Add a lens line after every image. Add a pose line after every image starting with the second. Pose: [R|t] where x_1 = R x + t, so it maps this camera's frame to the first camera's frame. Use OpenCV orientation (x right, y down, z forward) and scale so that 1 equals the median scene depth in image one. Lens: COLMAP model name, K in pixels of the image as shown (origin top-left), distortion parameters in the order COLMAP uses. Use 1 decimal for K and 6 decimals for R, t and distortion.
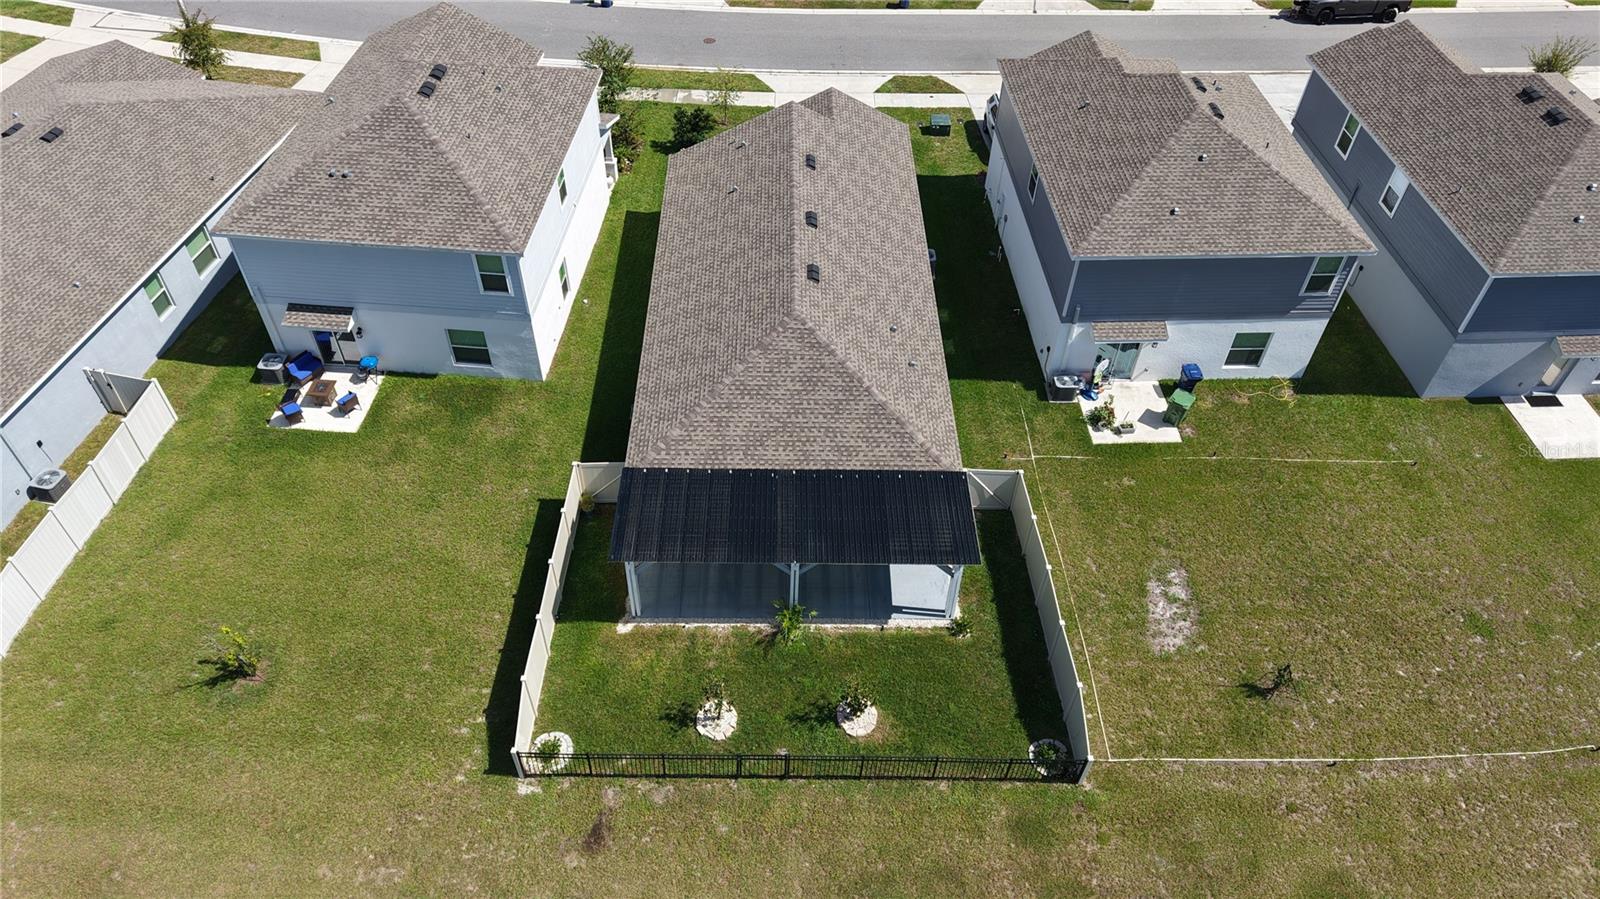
lens RADIAL K [[1074.6, 0, 806.8], [0, 1074.6, 445.4], [0, 0, 1]] dist [0.036765, -0.037606]
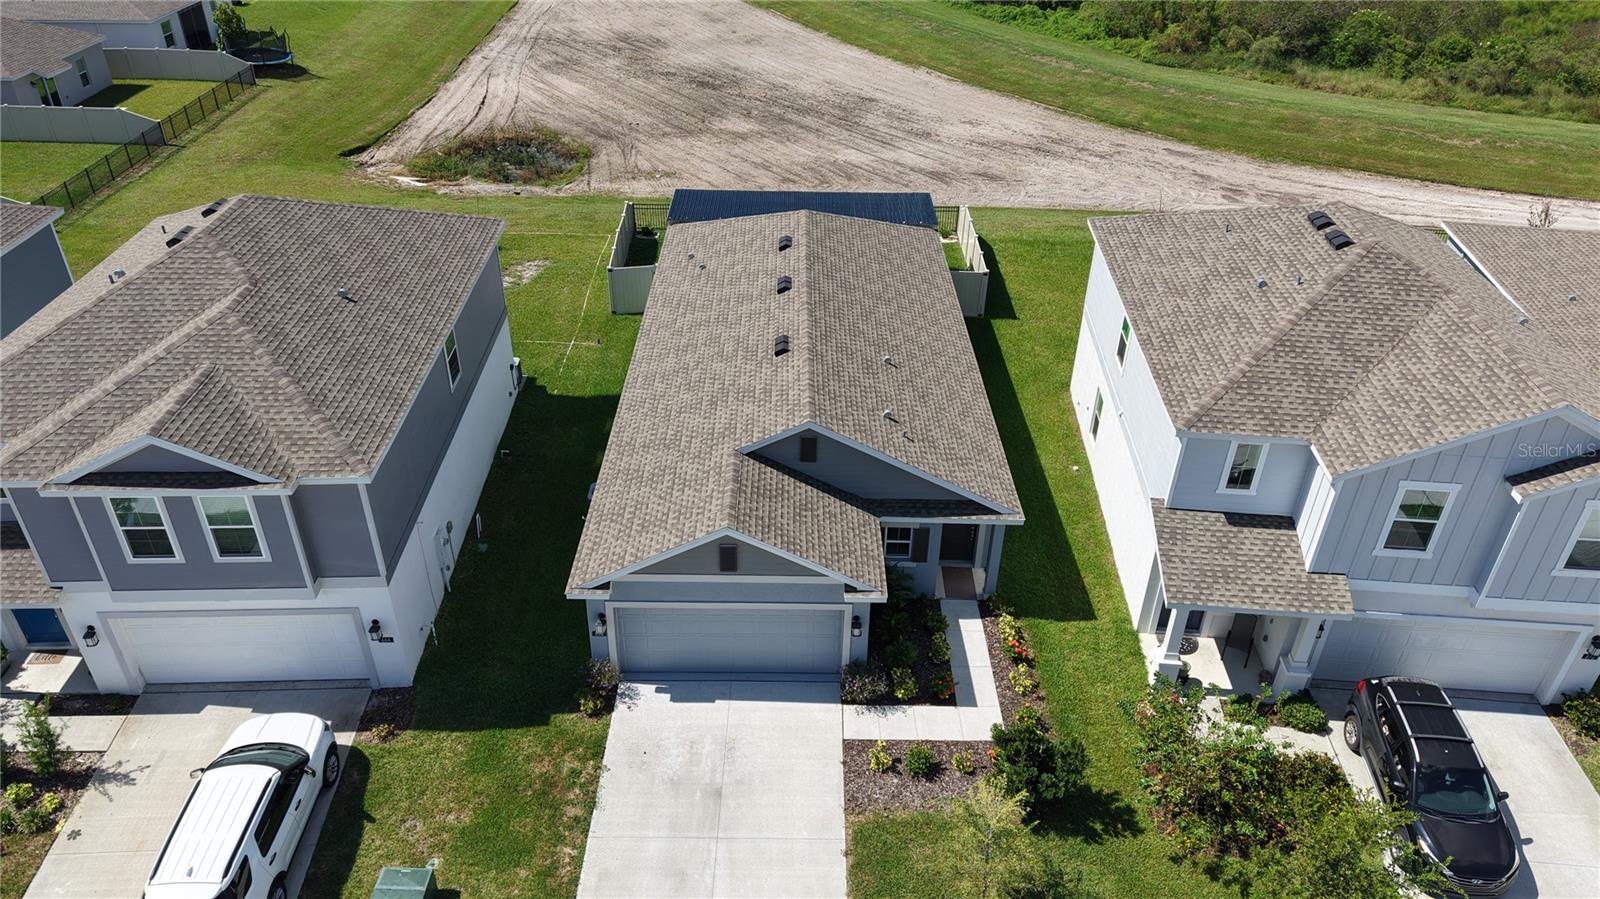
lens RADIAL K [[1074.6, 0, 794.2], [0, 1074.6, 441.8], [0, 0, 1]] dist [0.036765, -0.037606]
pose [[-0.999181, -0.040266, -0.003983, -0.005594], [-0.012637, 0.217015, 0.976087, -1.114132], [-0.038439, 0.975338, -0.217346, 1.473209]]
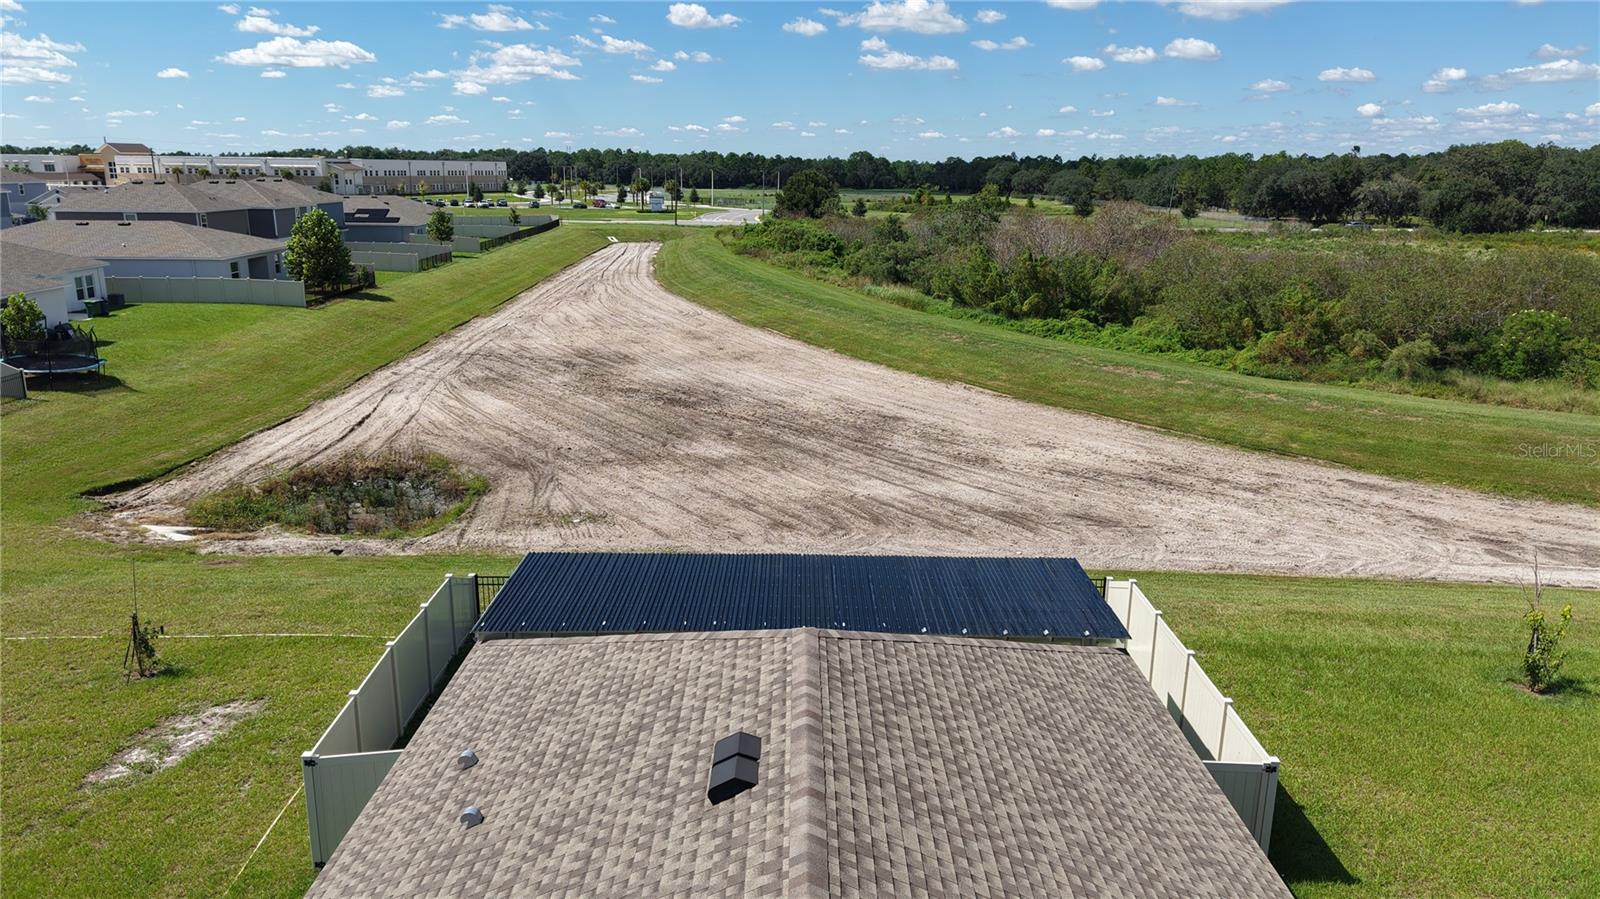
lens RADIAL K [[1074.6, 0, 790.2], [0, 1074.6, 436.7], [0, 0, 1]] dist [0.036765, -0.037606]
pose [[-0.999267, -0.034842, 0.015852, -0.009680], [-0.004094, 0.509024, 0.860743, -0.457459], [-0.038059, 0.860047, -0.508793, 1.141706]]
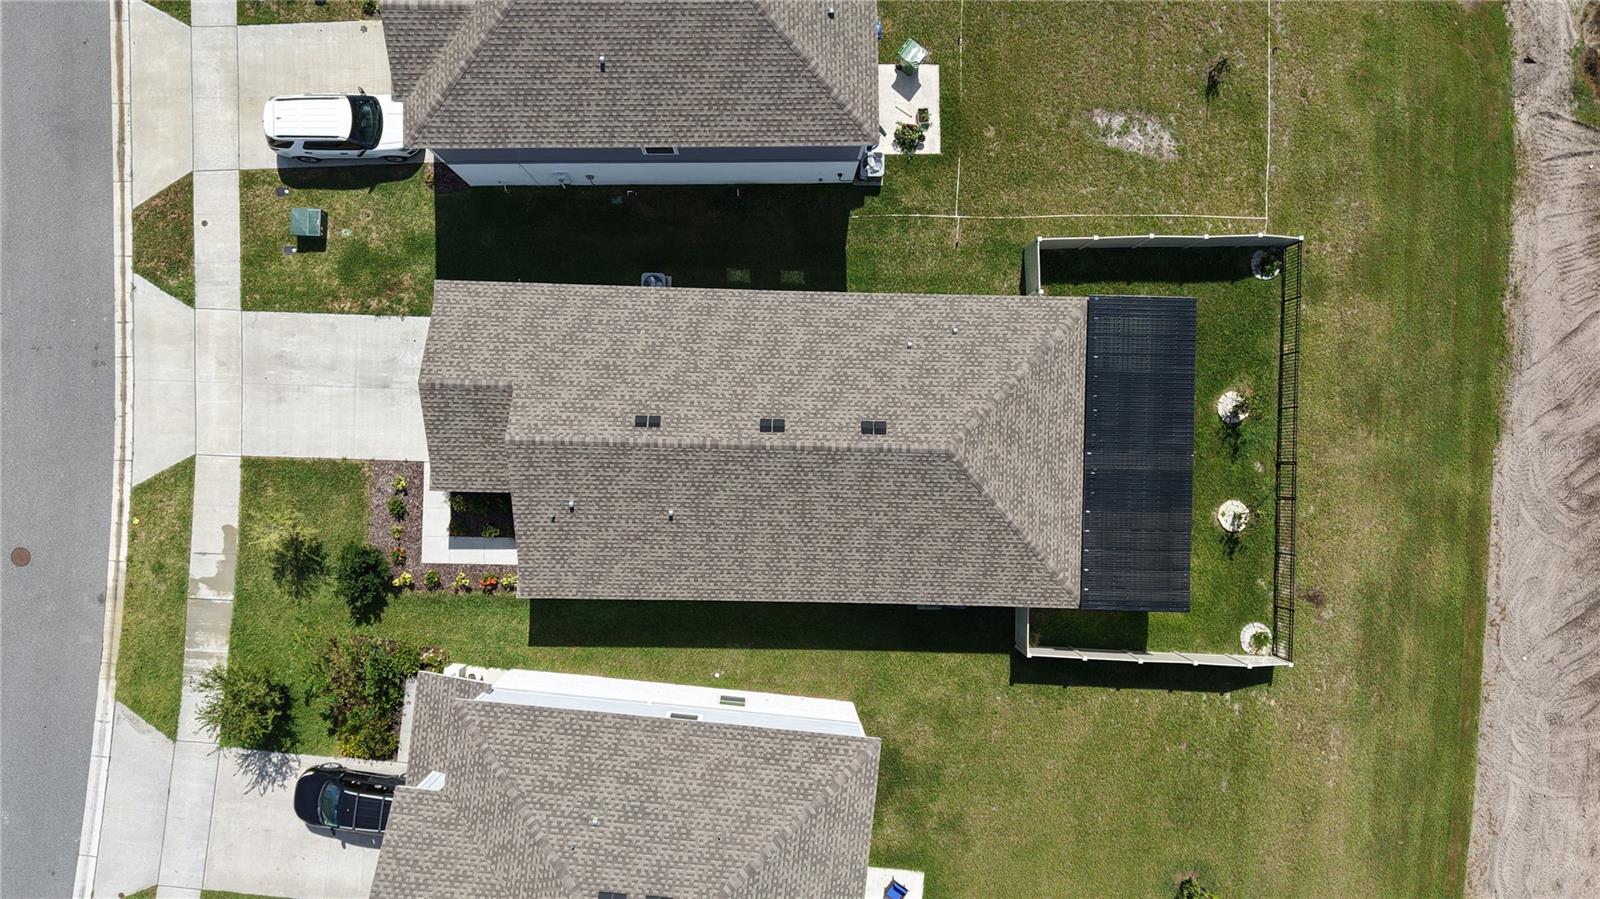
lens RADIAL K [[1074.6, 0, 801.3], [0, 1074.6, 445.4], [0, 0, 1]] dist [0.036765, -0.037606]
pose [[0.037190, -0.999133, -0.018738, 0.005692], [0.685954, 0.011888, 0.727547, -0.943540], [-0.726694, -0.039911, 0.685801, 0.439115]]
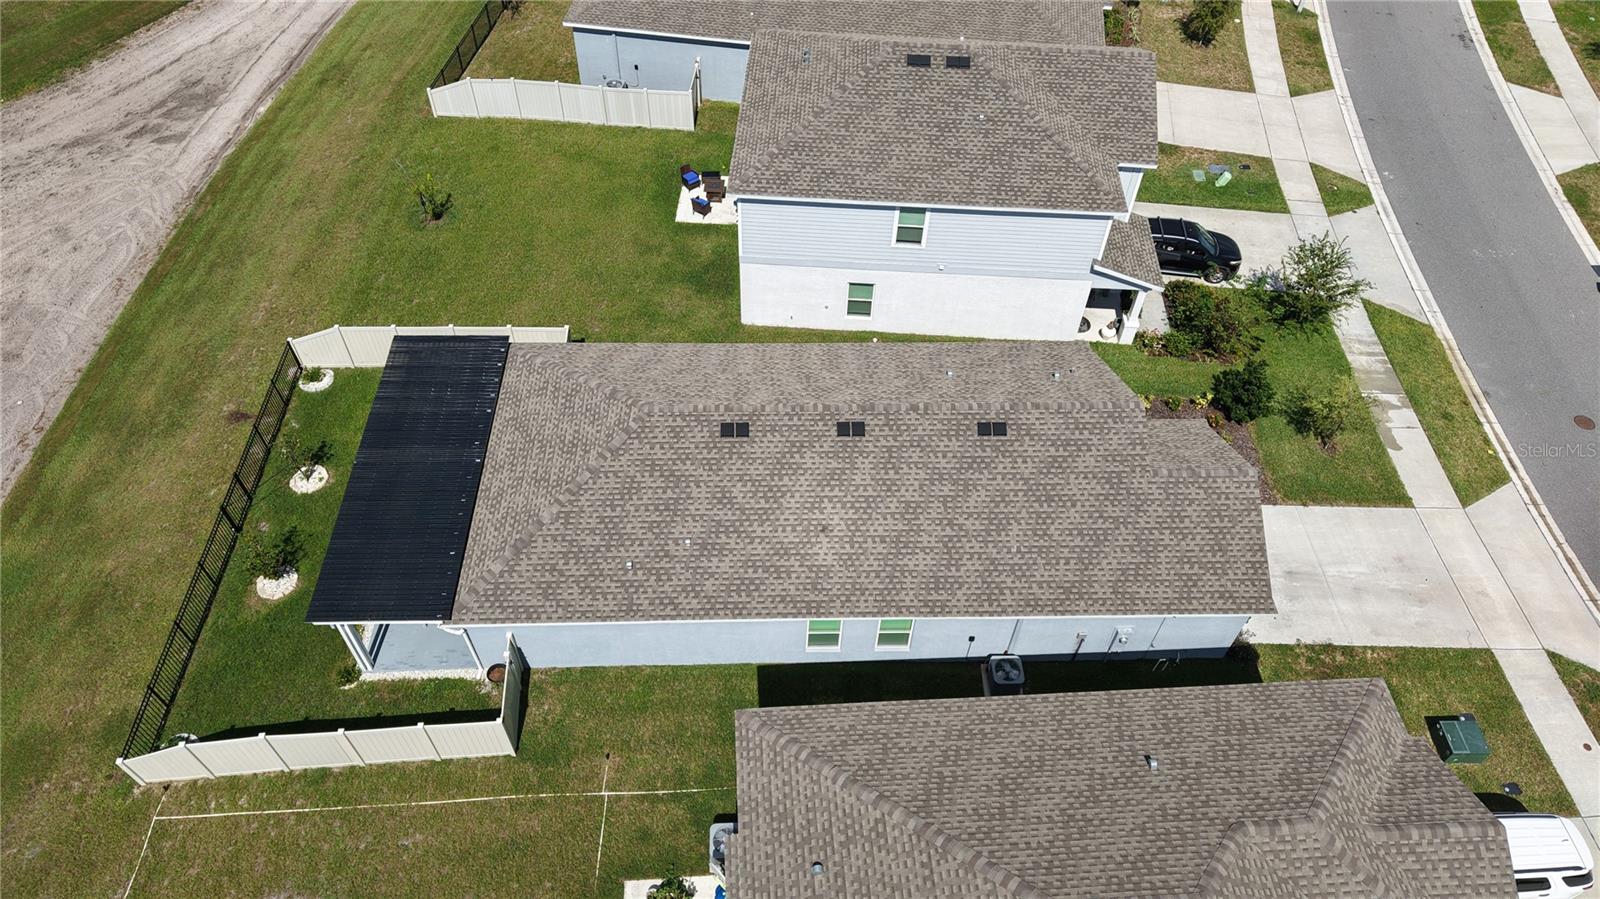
lens RADIAL K [[1074.6, 0, 795.5], [0, 1074.6, 447.5], [0, 0, 1]] dist [0.036765, -0.037606]
pose [[0.014012, 0.745274, -0.666611, 0.595099], [-0.724745, 0.466871, 0.506730, -0.641814], [0.688874, 0.476023, 0.546676, 0.639926]]
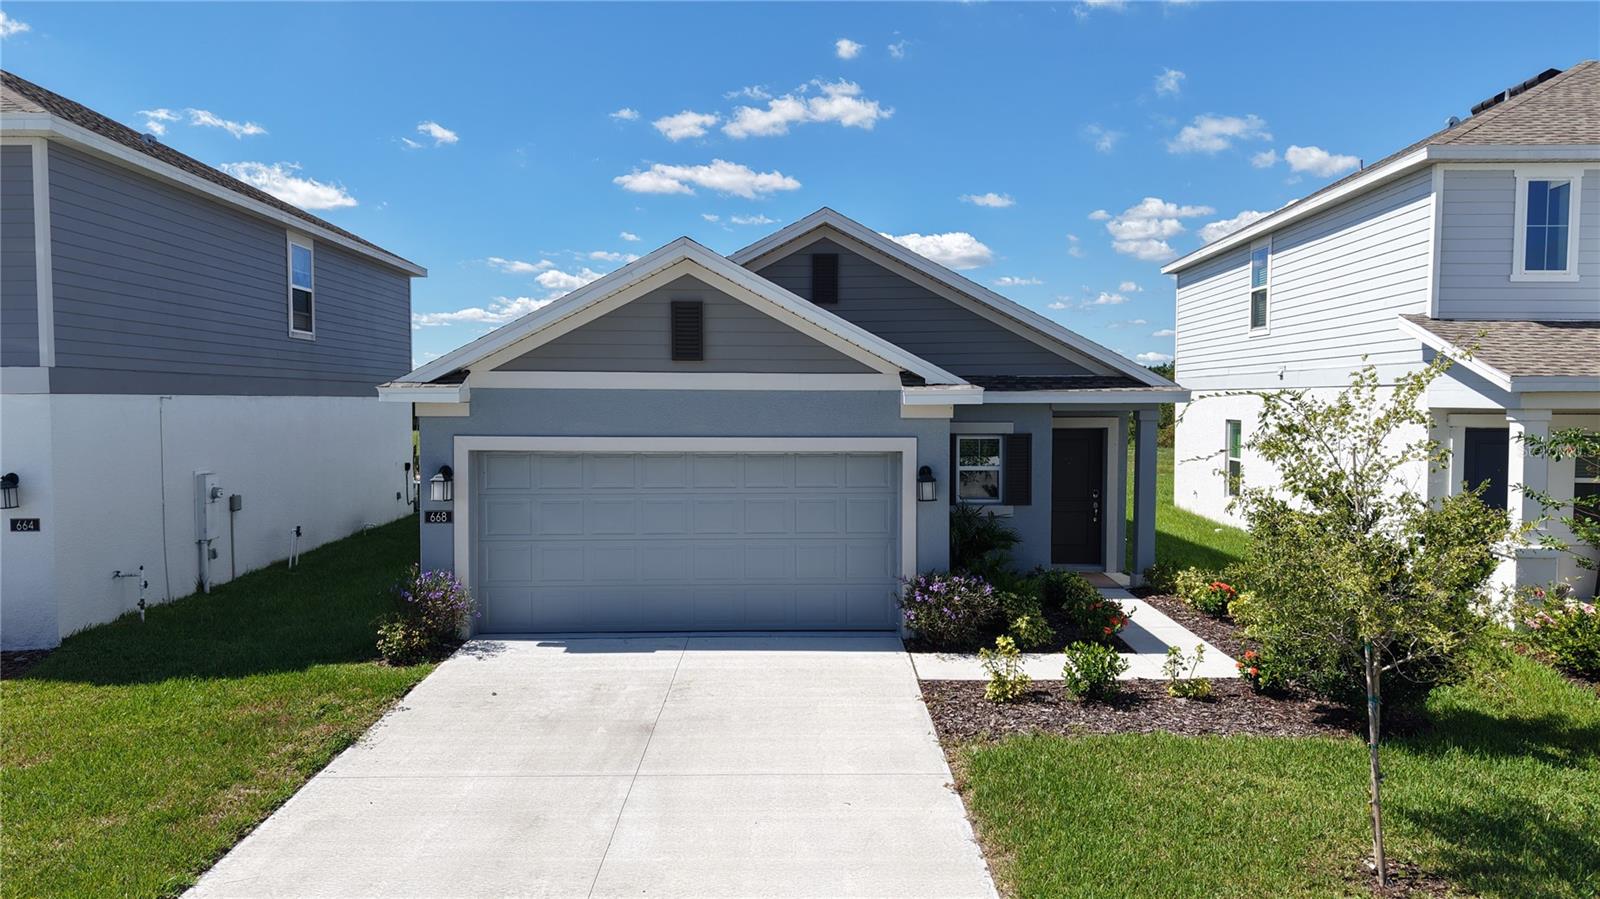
lens RADIAL K [[1074.6, 0, 799.8], [0, 1074.6, 447.2], [0, 0, 1]] dist [0.036765, -0.037606]
pose [[-0.999823, -0.018733, 0.001913, -0.010405], [-0.011200, 0.673290, 0.739294, -0.683282], [-0.015137, 0.739141, -0.673380, 1.679727]]
